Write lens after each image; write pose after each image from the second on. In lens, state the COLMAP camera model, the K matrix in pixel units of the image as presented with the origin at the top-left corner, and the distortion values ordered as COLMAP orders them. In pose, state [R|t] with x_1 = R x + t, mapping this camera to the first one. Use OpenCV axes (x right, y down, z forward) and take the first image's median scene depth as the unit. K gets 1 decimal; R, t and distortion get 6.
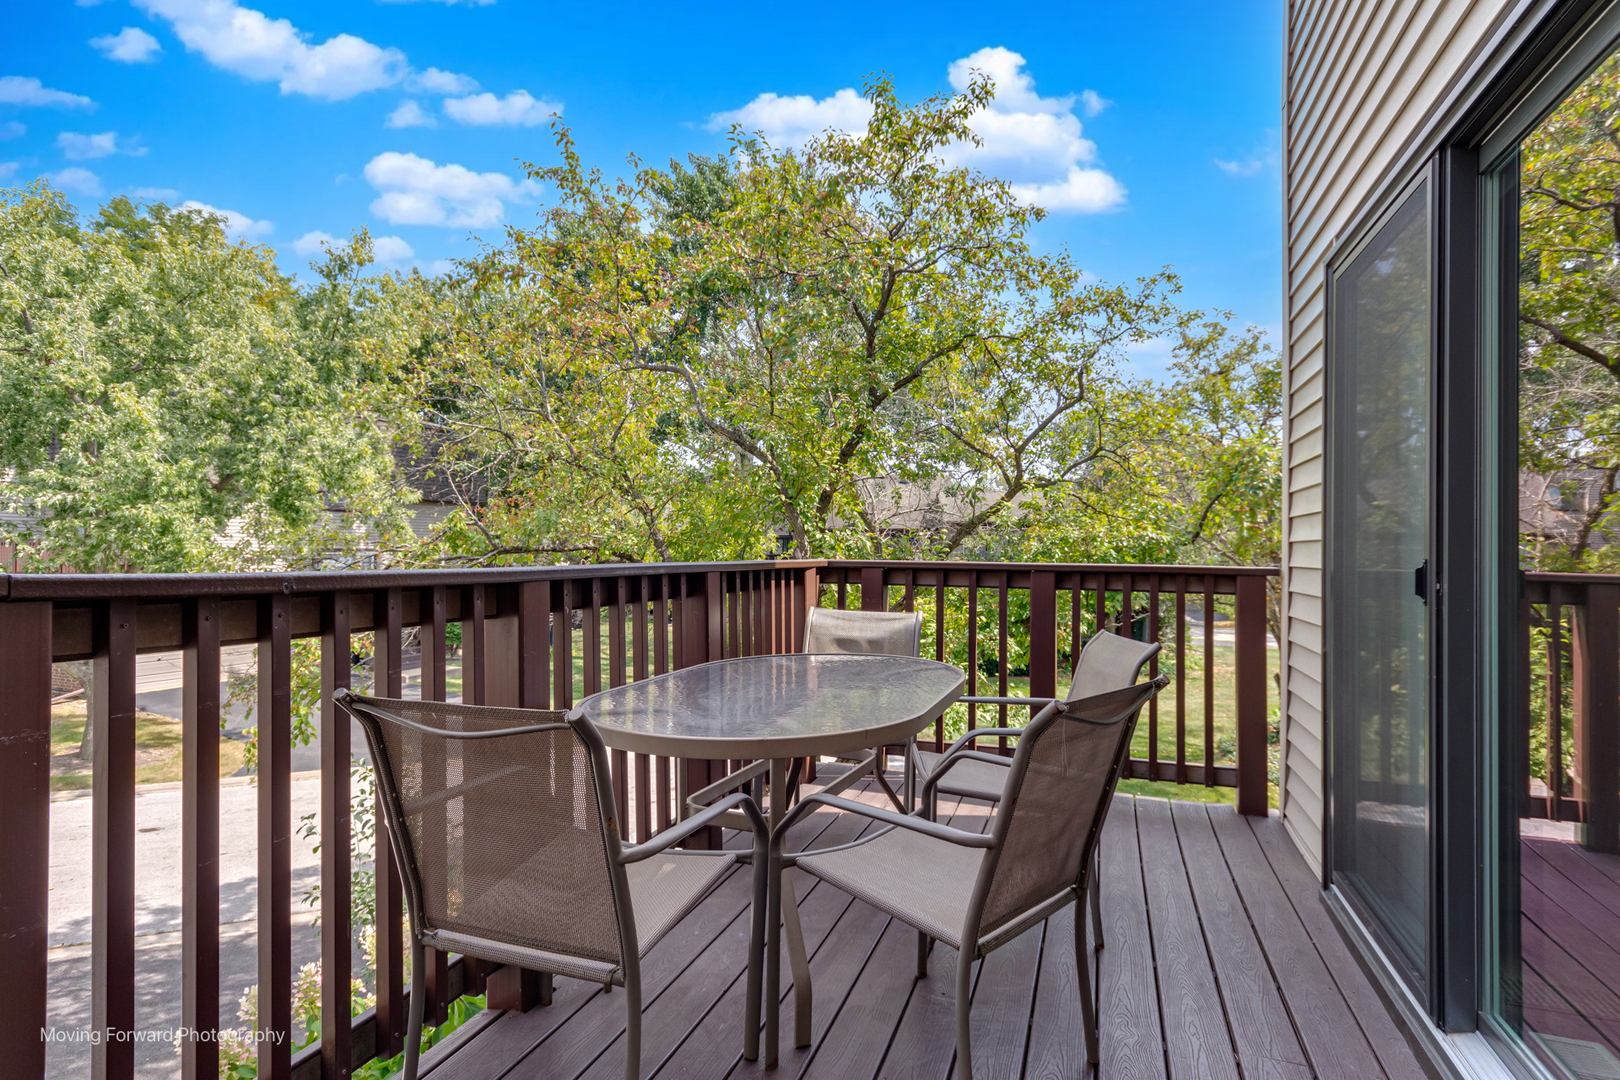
lens RADIAL K [[684.4, 0, 807.6], [0, 684.4, 574.7], [0, 0, 1]] dist [0.000917, 0.000231]
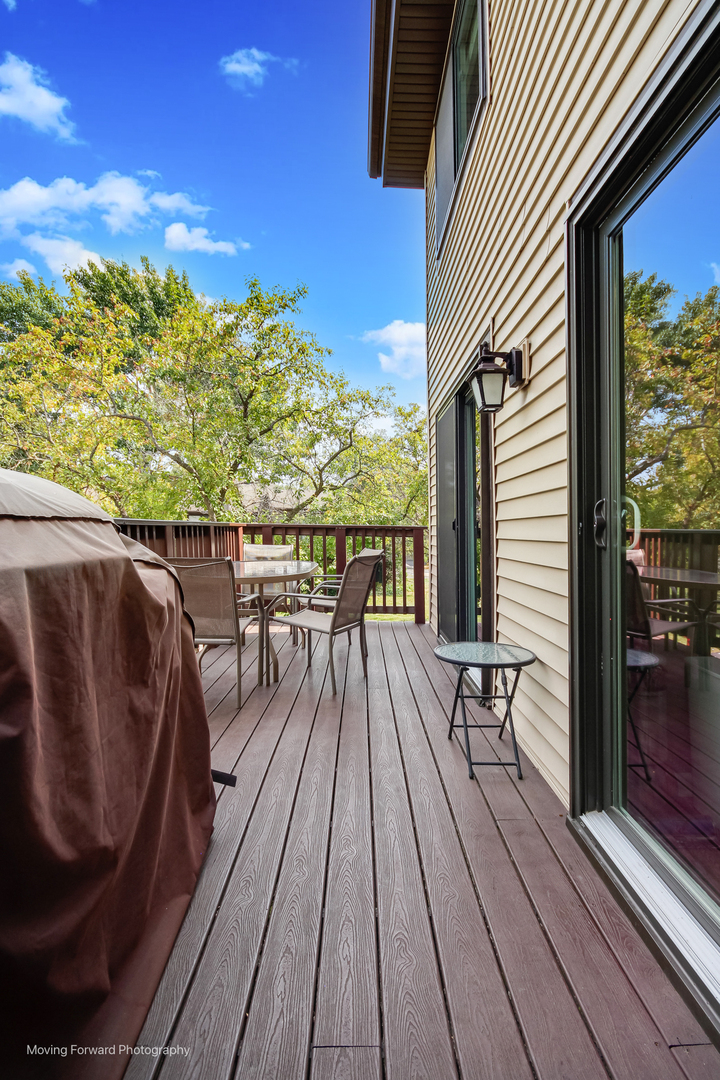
lens RADIAL K [[525.9, 0, 360.0], [0, 525.9, 540.0], [0, 0, 1]] dist [0.000577, 0.000081]
pose [[0.918068, -0.011125, 0.396267, -0.177344], [0.018932, 0.999696, -0.015795, 0.037894], [-0.395971, 0.022003, 0.918000, -0.388683]]
